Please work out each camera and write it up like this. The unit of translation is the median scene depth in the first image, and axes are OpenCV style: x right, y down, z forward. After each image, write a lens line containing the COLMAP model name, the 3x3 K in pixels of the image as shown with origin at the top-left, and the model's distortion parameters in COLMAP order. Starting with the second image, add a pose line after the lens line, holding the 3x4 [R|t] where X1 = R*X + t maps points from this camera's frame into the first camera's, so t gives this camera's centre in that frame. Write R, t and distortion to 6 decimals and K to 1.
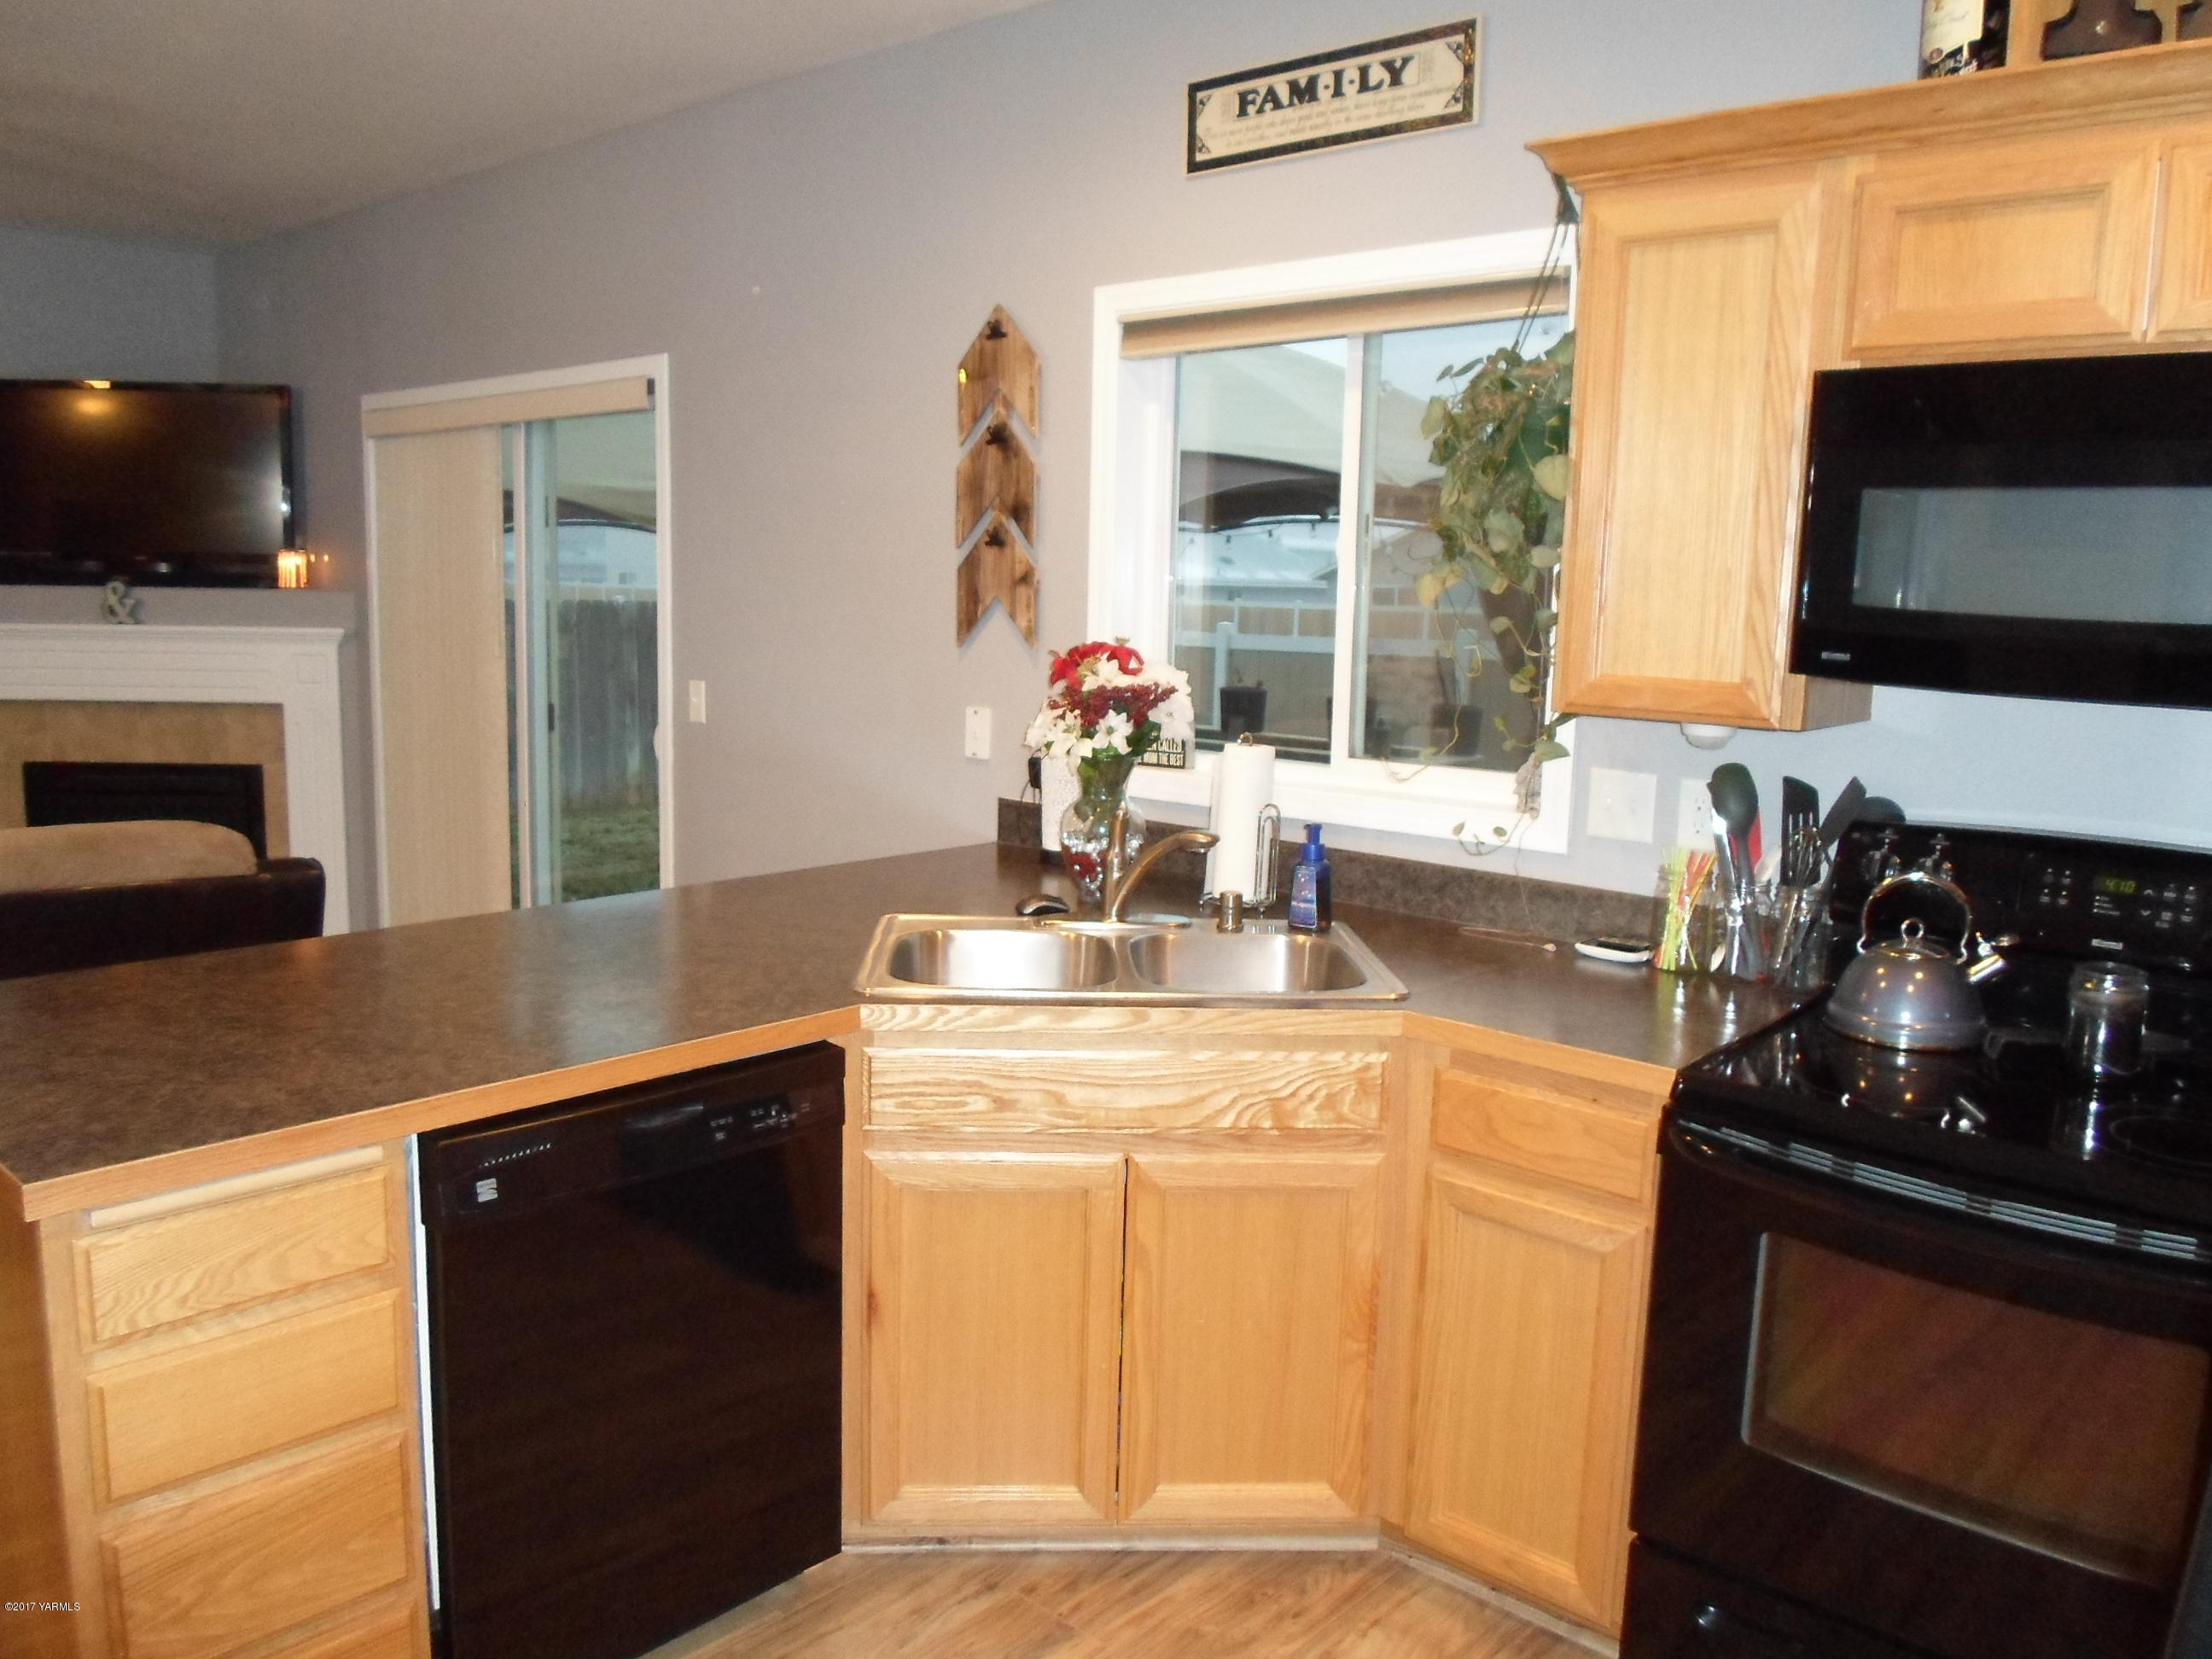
lens RADIAL K [[1666.5, 0, 1108.6], [0, 1666.5, 815.8], [0, 0, 1]] dist [-0.035819, -0.013536]
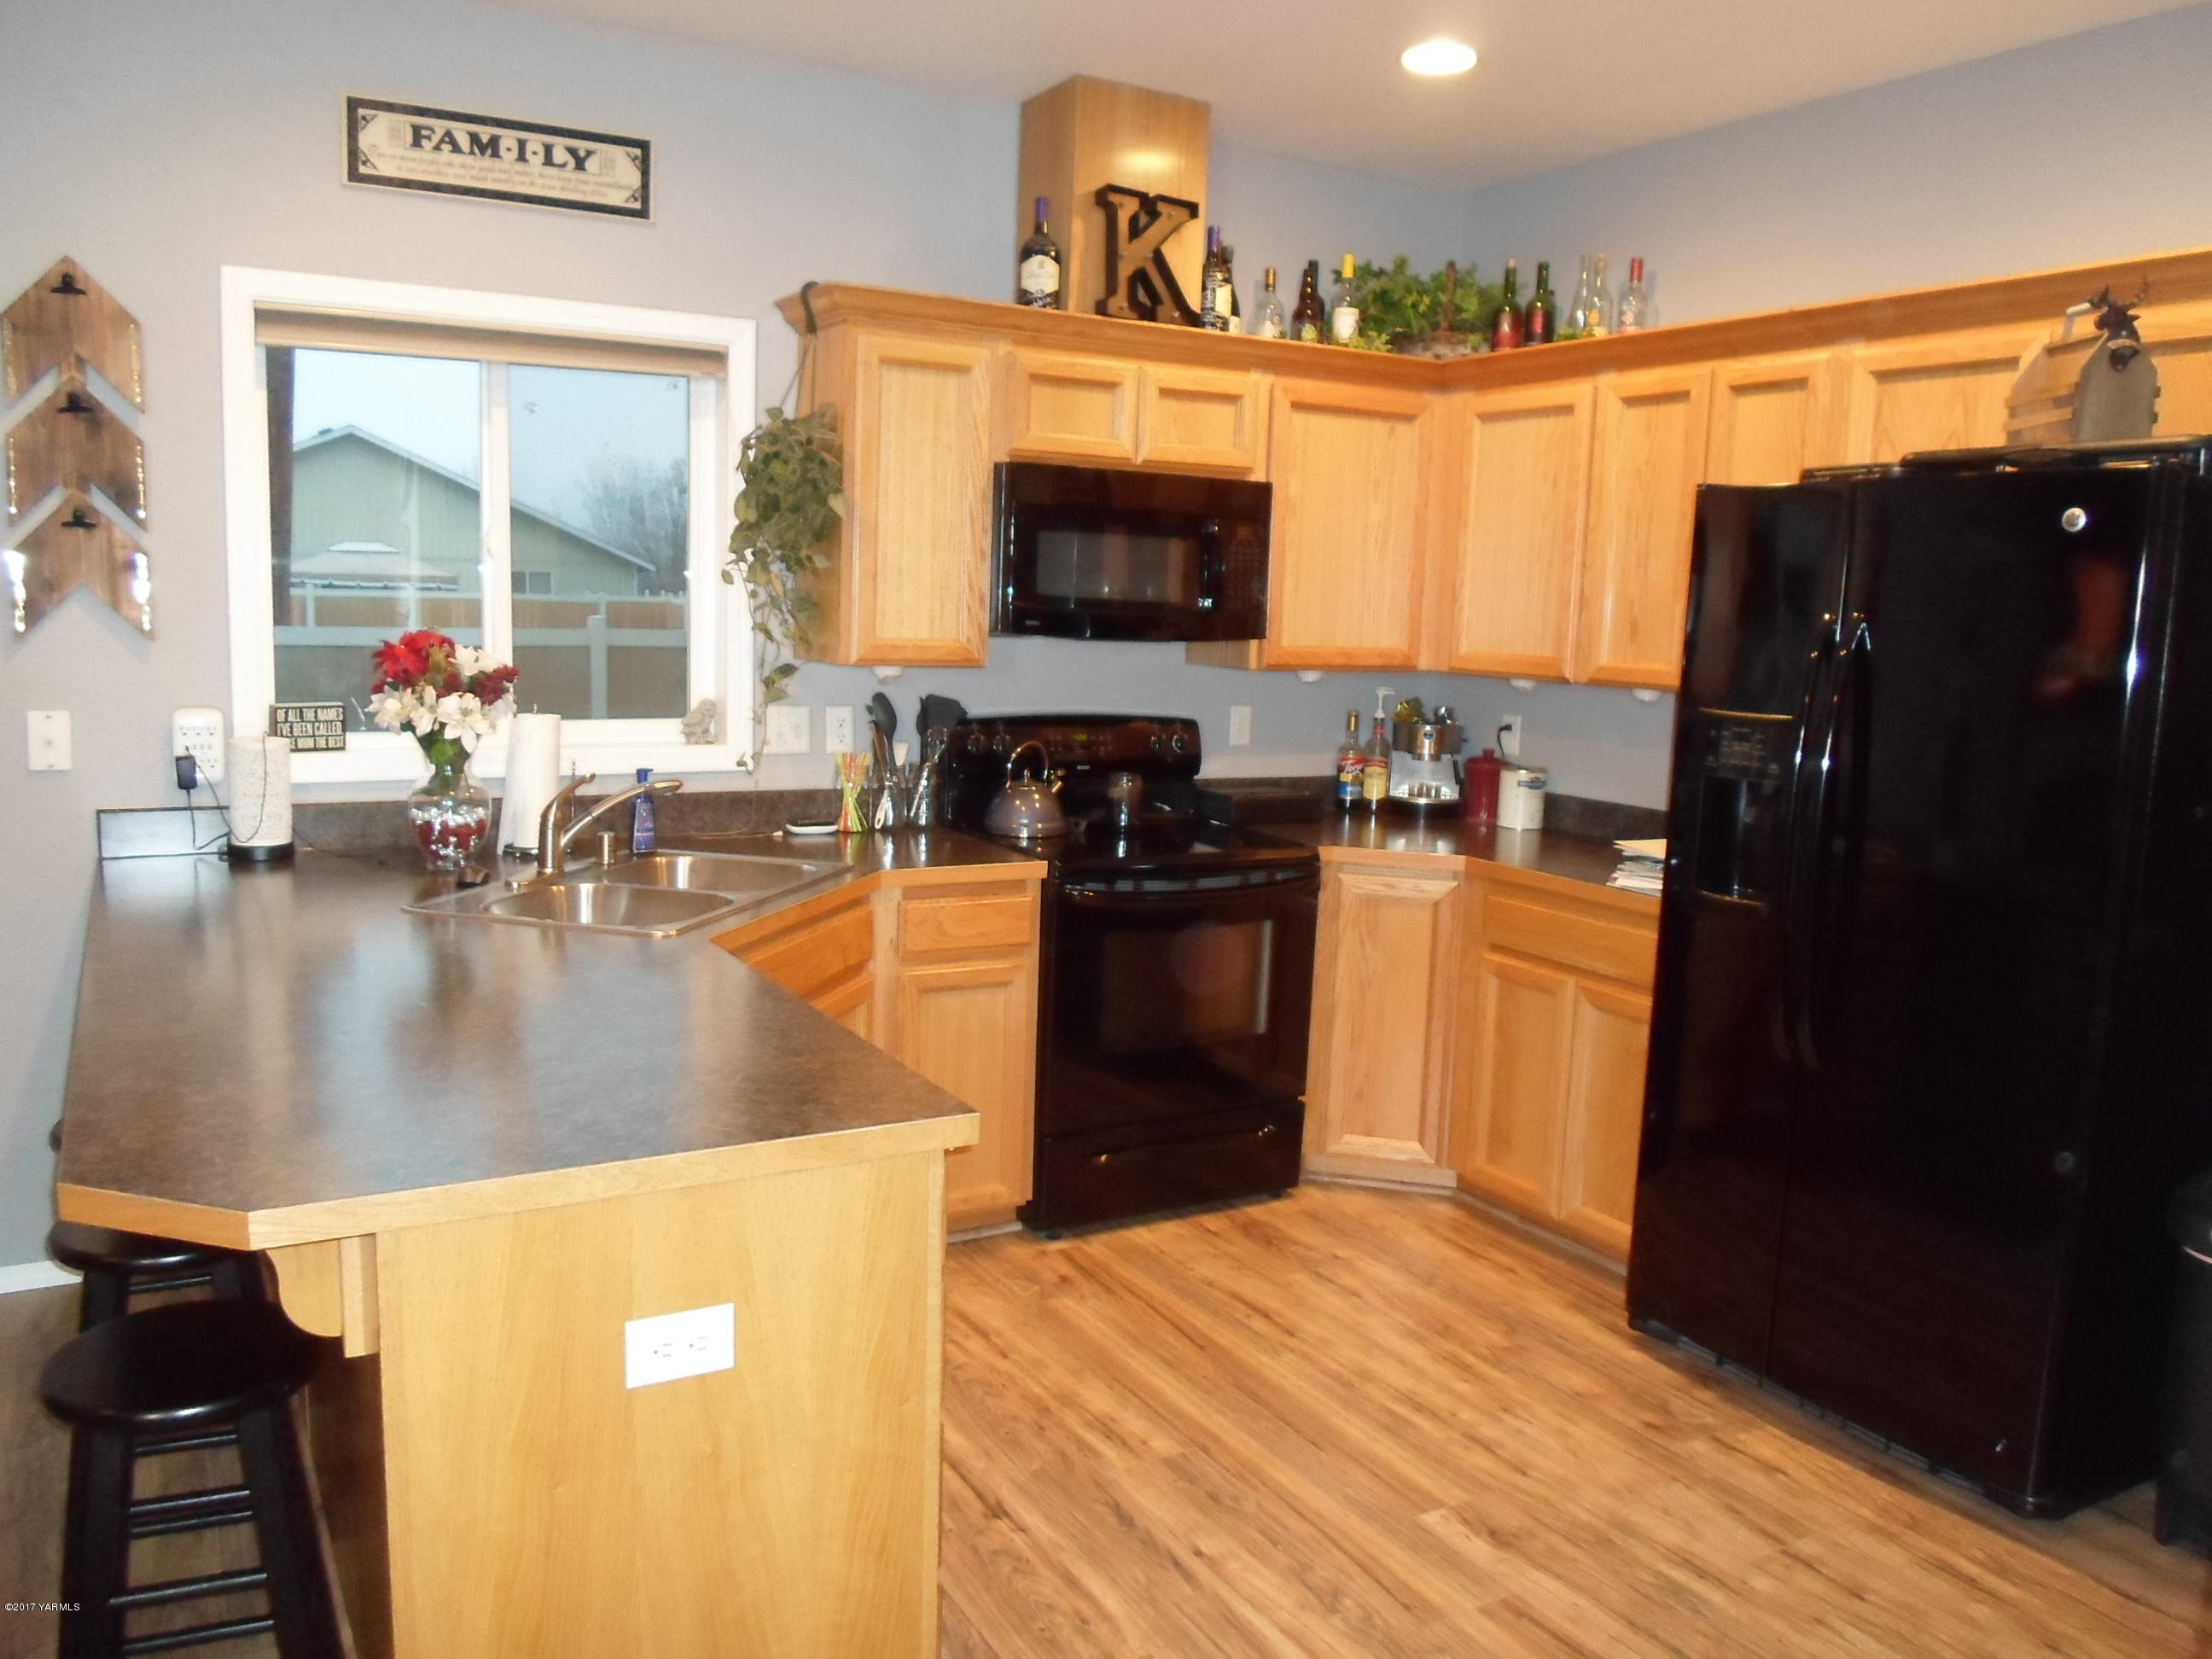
lens RADIAL K [[1666.5, 0, 1105.3], [0, 1666.5, 842.6], [0, 0, 1]] dist [-0.035819, -0.013536]
pose [[0.312768, -0.153262, 0.937383, -0.921475], [0.104872, 0.986434, 0.126290, -0.060151], [-0.944022, 0.058806, 0.324598, 0.255152]]
